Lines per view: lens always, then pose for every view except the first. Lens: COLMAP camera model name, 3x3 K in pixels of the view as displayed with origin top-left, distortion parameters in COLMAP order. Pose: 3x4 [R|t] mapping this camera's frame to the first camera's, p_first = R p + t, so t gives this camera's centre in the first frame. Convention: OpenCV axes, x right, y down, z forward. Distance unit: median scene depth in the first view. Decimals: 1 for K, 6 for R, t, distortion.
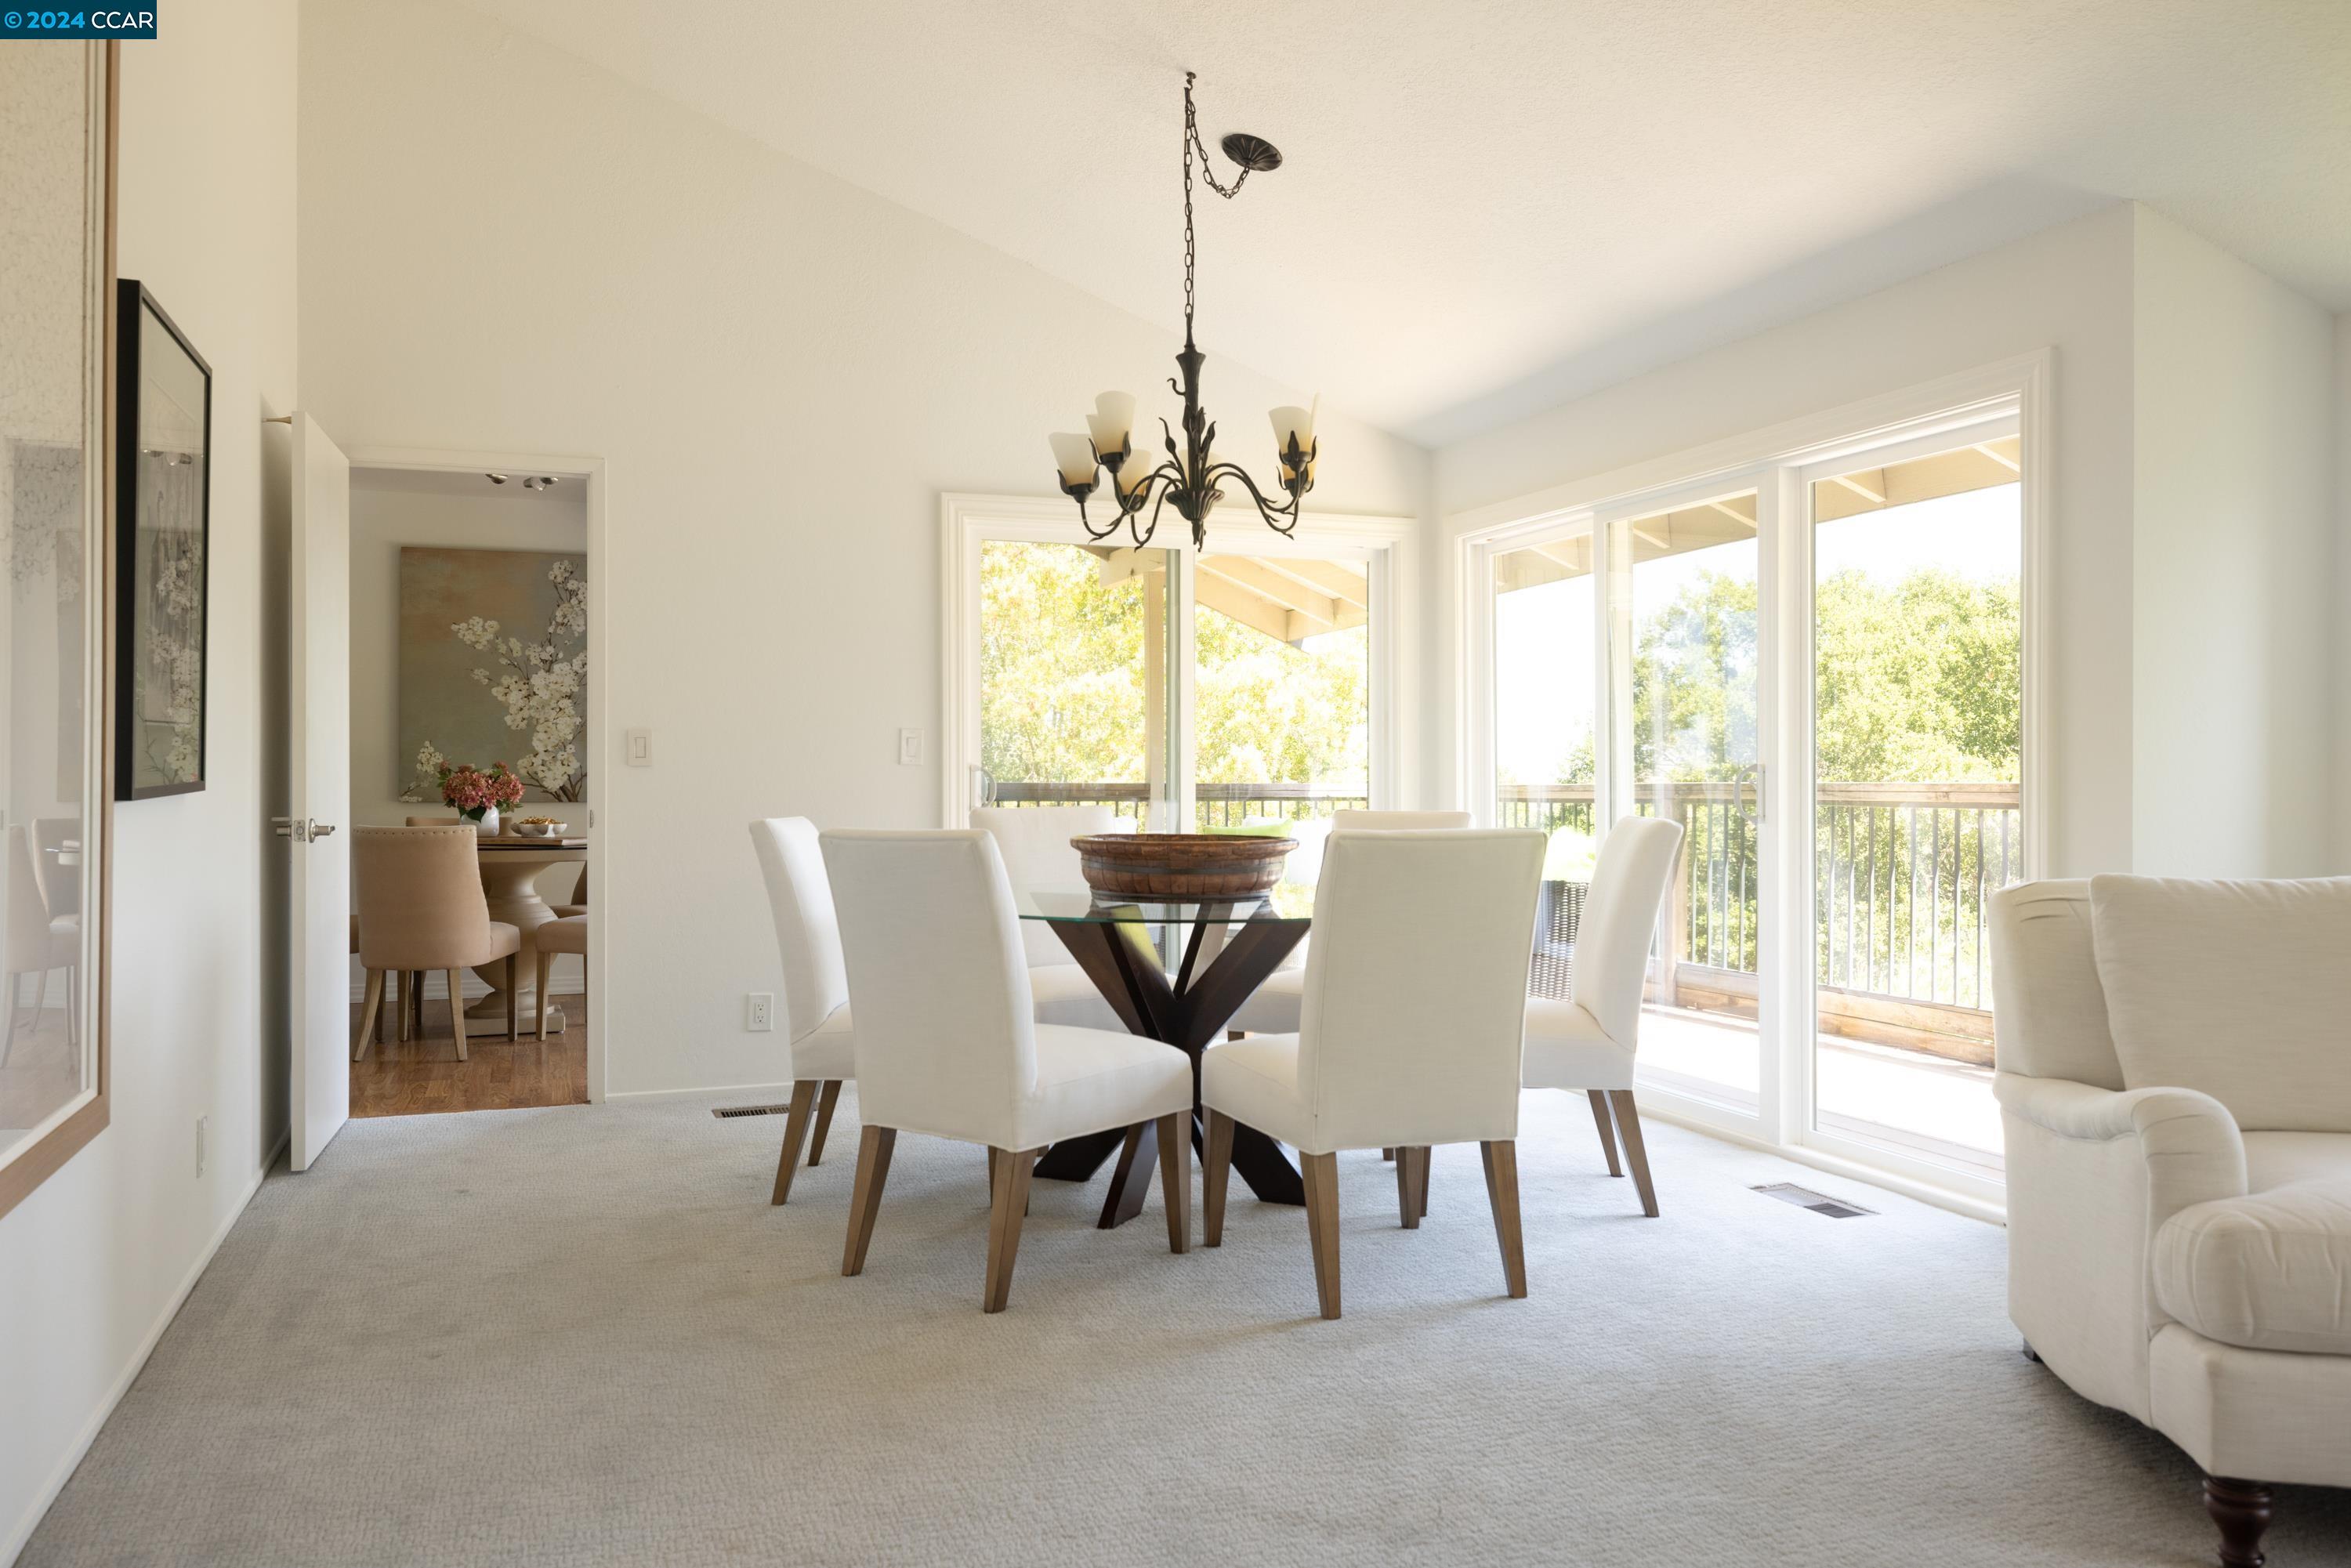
lens RADIAL K [[1704.8, 0, 1146.6], [0, 1704.8, 770.6], [0, 0, 1]] dist [0.001348, 0.004761]
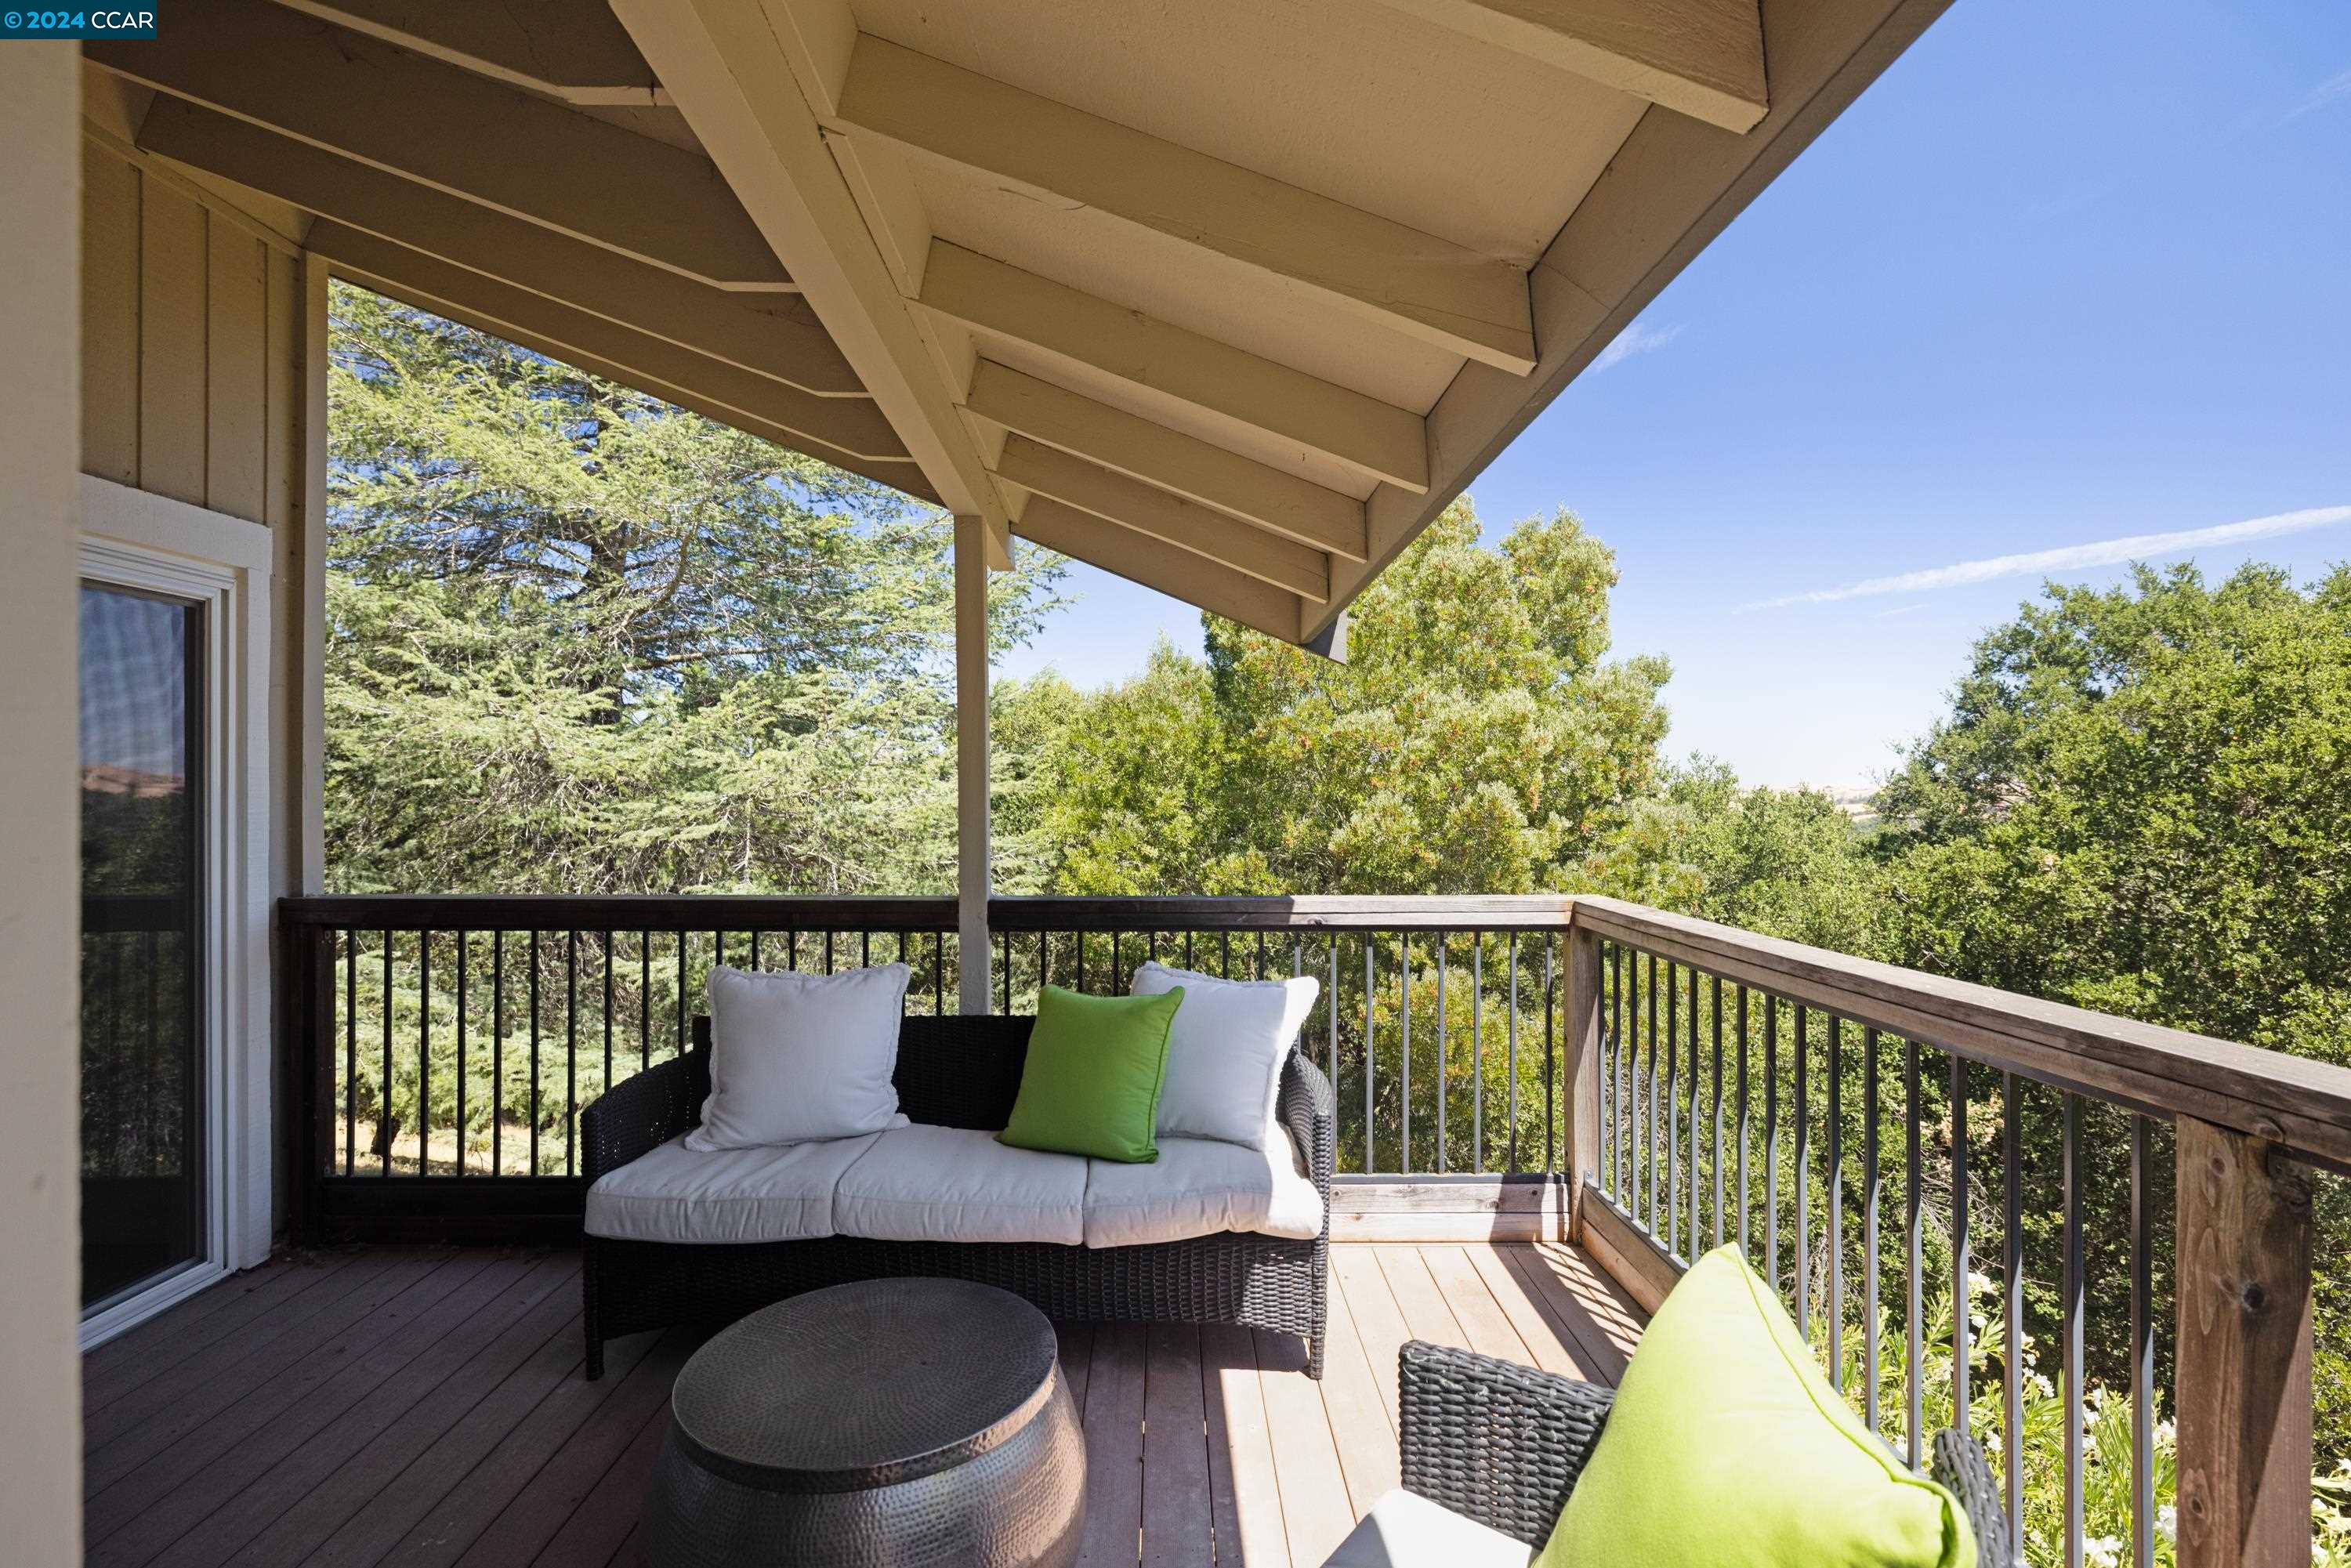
lens RADIAL K [[1125.9, 0, 1175.5], [0, 1125.9, 784.0], [0, 0, 1]] dist [-0.002090, 0.000396]
pose [[0.945987, -0.001826, -0.324200, 0.270549], [0.001252, 0.999997, -0.001978, -0.037242], [0.324202, 0.001466, 0.945987, 0.994281]]
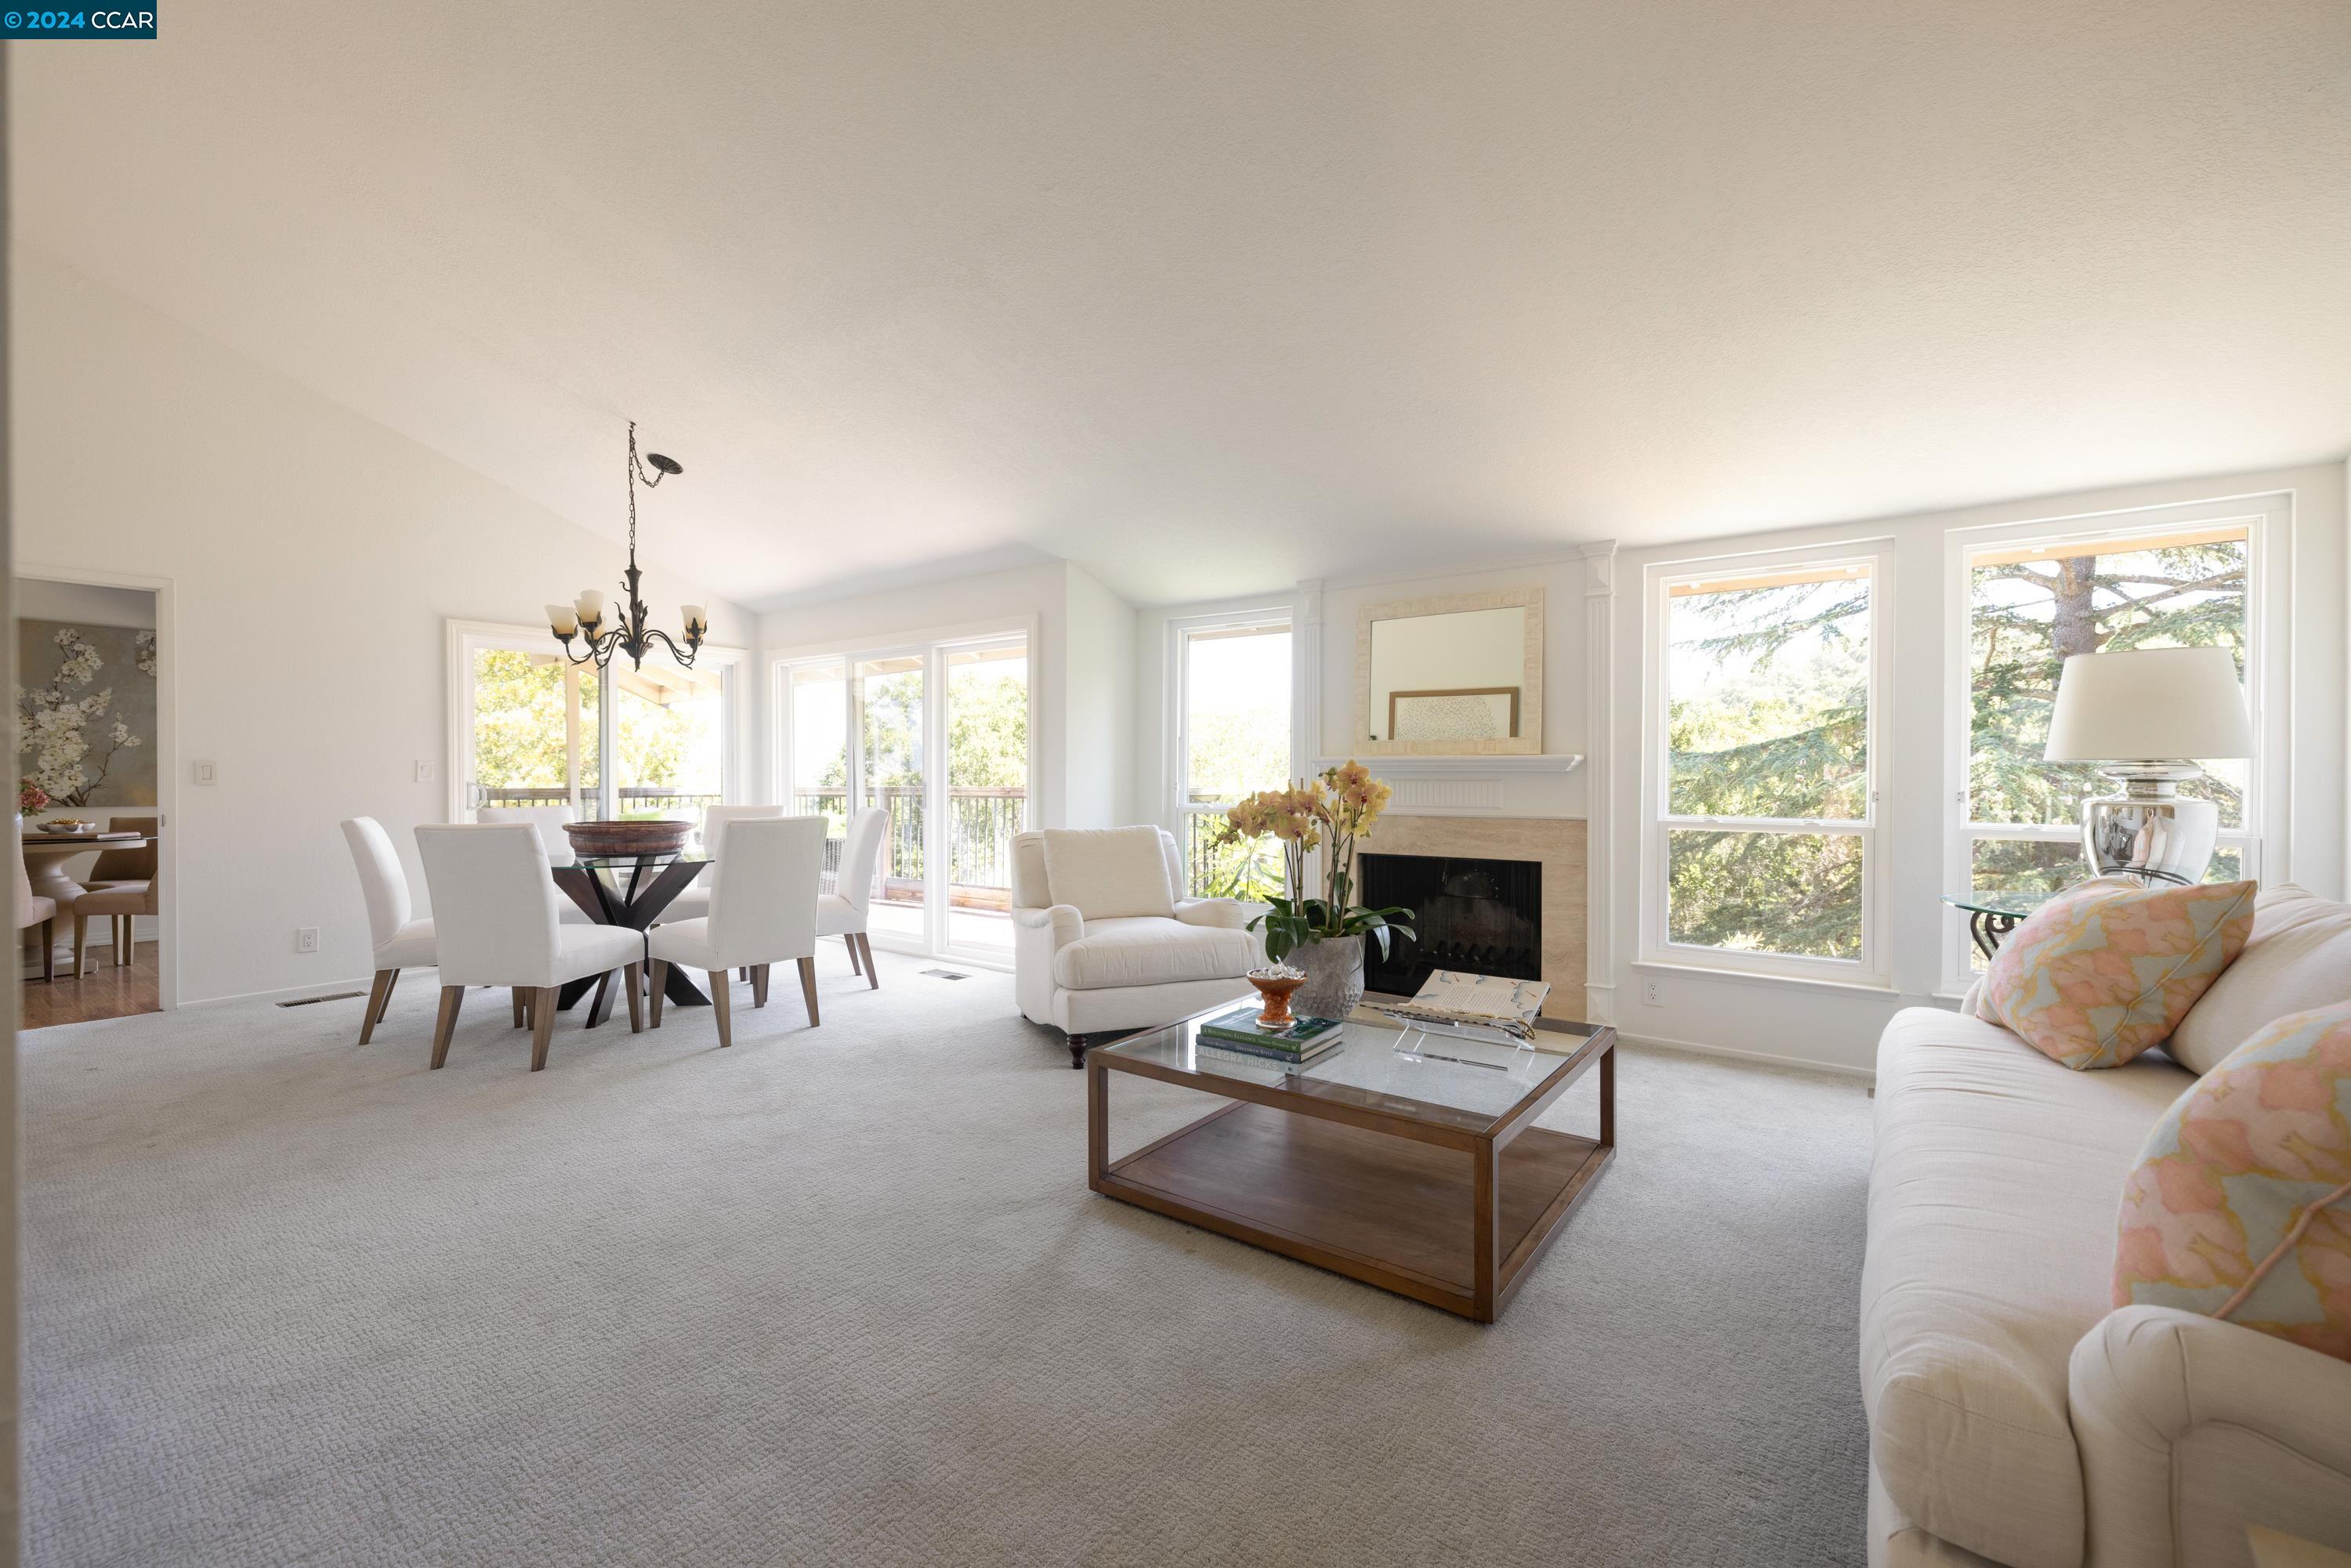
lens RADIAL K [[980.6, 0, 1166.3], [0, 980.6, 781.1], [0, 0, 1]] dist [-0.000176, 0.000000]
pose [[0.836579, -0.004288, 0.547830, -0.049375], [-0.000312, 0.999965, 0.008304, -0.010850], [-0.547847, -0.007118, 0.836549, -0.159031]]
